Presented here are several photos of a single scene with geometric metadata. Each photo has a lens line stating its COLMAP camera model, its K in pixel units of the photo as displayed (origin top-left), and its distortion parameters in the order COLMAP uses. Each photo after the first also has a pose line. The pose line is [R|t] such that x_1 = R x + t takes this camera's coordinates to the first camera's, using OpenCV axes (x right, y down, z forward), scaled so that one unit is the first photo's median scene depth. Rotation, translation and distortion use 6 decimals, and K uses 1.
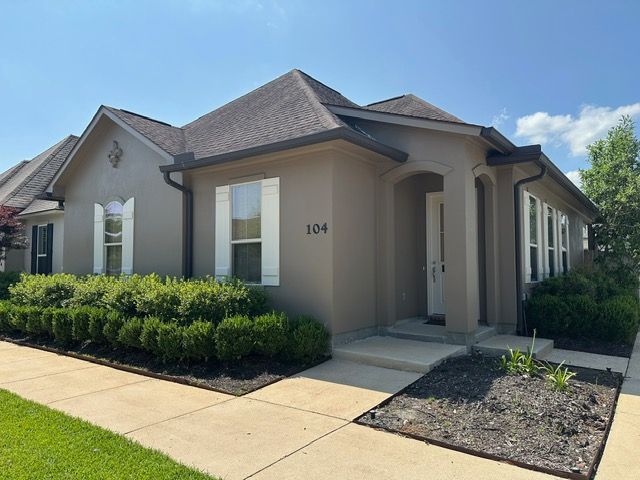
lens RADIAL K [[439.1, 0, 321.9], [0, 439.1, 242.8], [0, 0, 1]] dist [-0.001631, -0.011812]
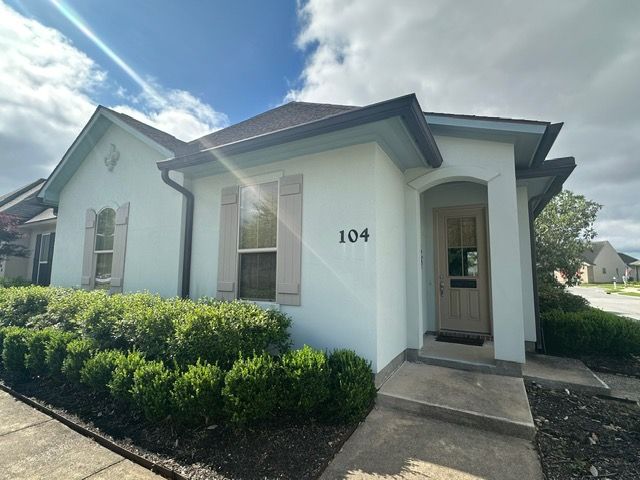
lens RADIAL K [[303.0, 0, 317.9], [0, 303.0, 235.8], [0, 0, 1]] dist [-0.021076, -0.000038]
pose [[0.992691, 0.028522, 0.117268, -0.124945], [-0.019996, 0.997113, -0.073250, 0.008902], [-0.119019, 0.070369, 0.990395, 0.402118]]
